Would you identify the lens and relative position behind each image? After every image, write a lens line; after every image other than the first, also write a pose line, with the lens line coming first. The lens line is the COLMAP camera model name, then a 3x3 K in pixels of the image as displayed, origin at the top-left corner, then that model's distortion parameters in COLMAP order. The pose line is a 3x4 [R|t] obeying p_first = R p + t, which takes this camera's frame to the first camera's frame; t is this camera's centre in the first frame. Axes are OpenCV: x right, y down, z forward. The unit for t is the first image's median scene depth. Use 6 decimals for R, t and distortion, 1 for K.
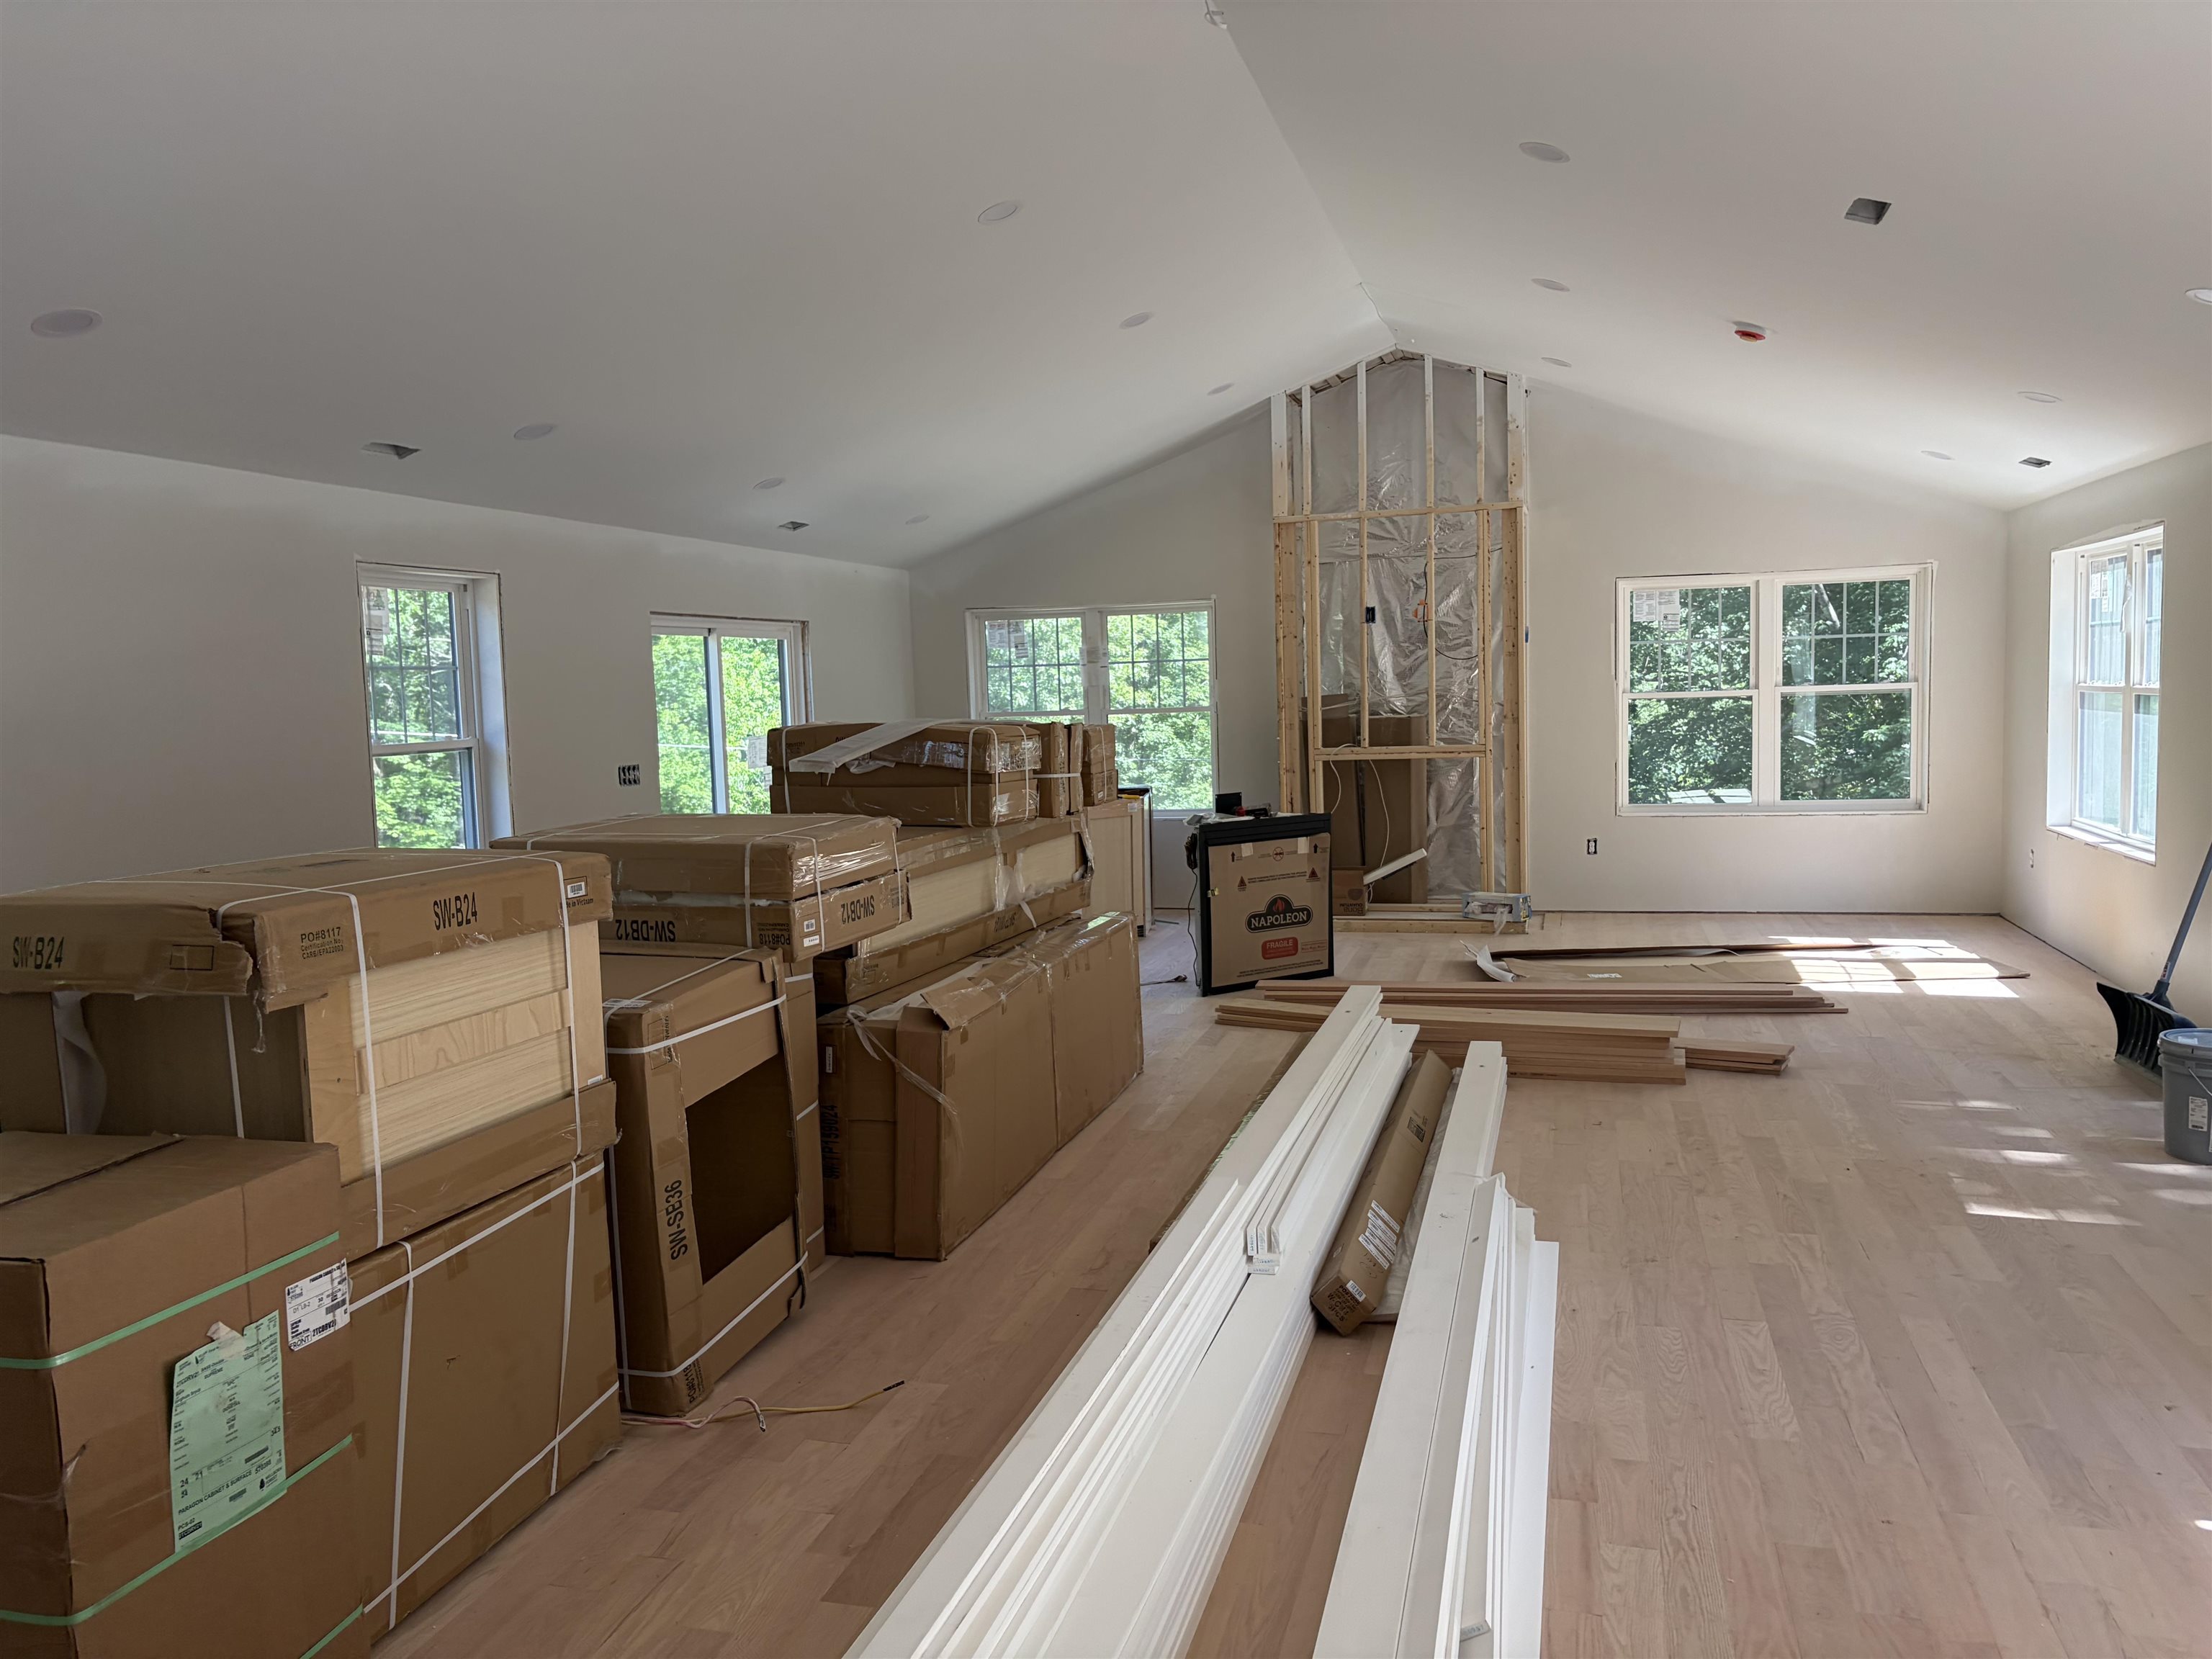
lens RADIAL K [[1689.5, 0, 1133.5], [0, 1689.5, 830.8], [0, 0, 1]] dist [0.035625, -0.044139]
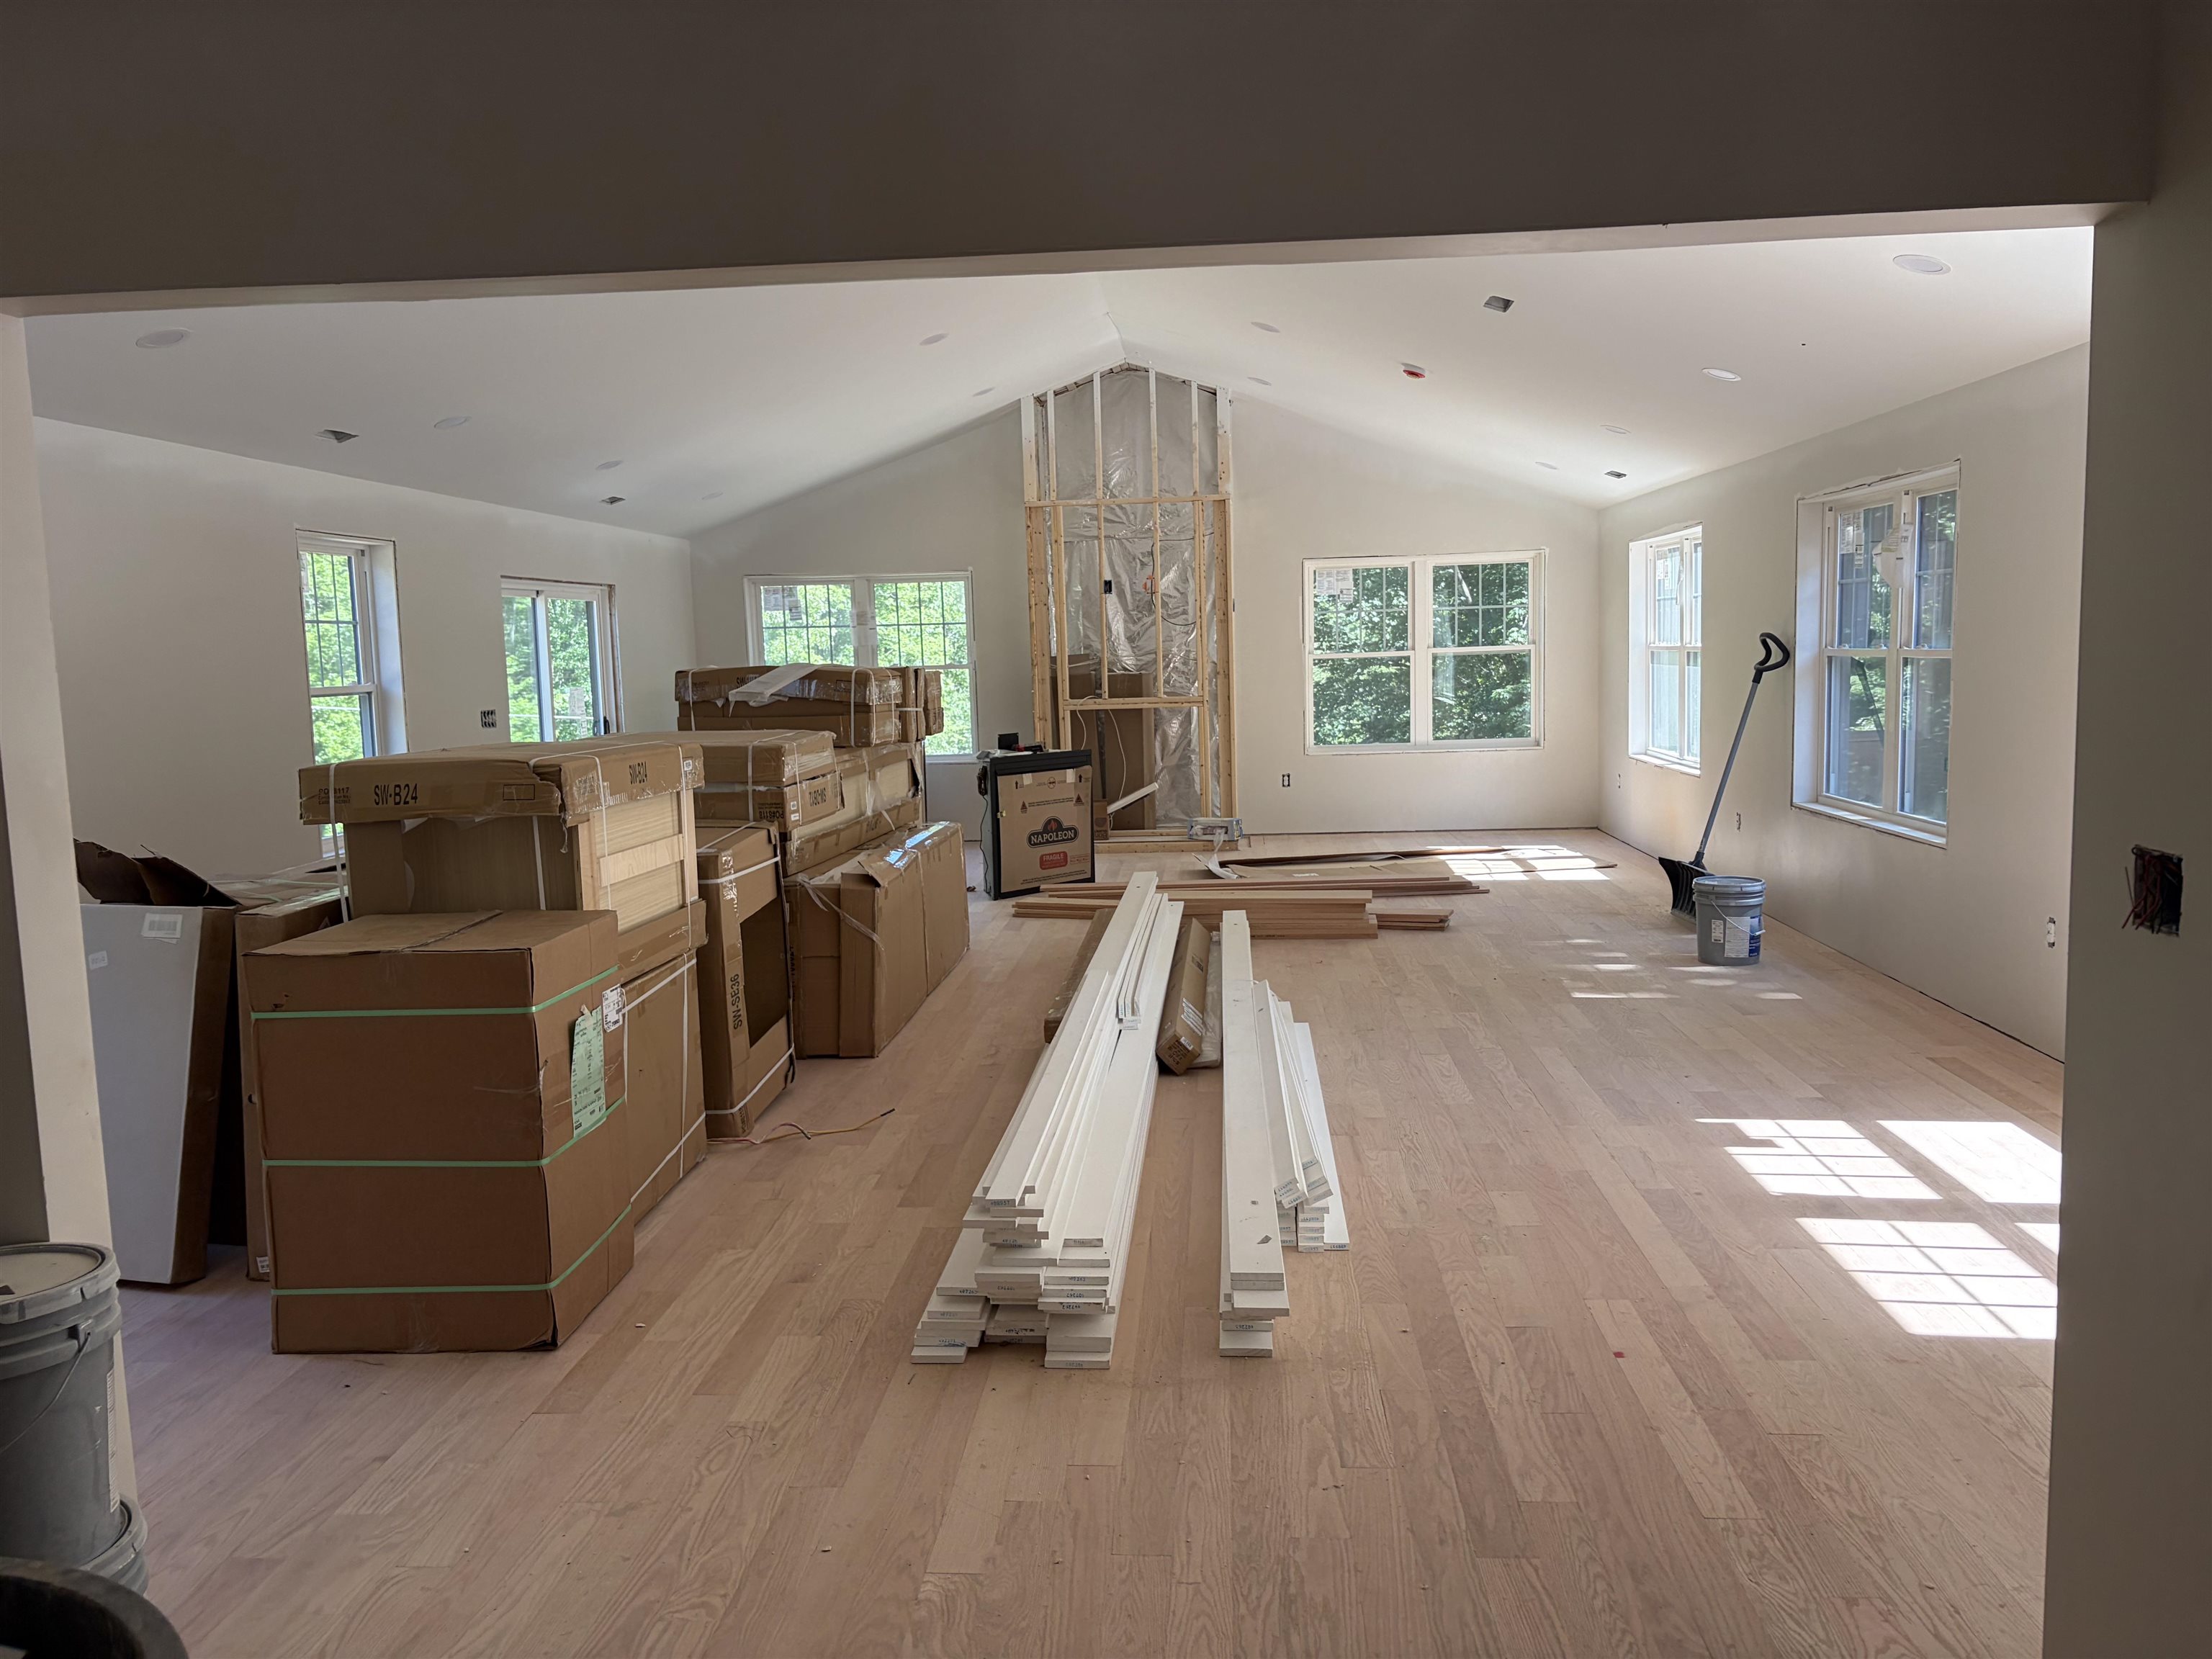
lens RADIAL K [[1722.3, 0, 1172.0], [0, 1722.3, 830.2], [0, 0, 1]] dist [0.114141, -0.281052]
pose [[0.974660, -0.021077, 0.222697, -0.129925], [0.018453, 0.999734, 0.013857, 0.039423], [-0.222929, -0.009397, 0.974789, -0.279732]]
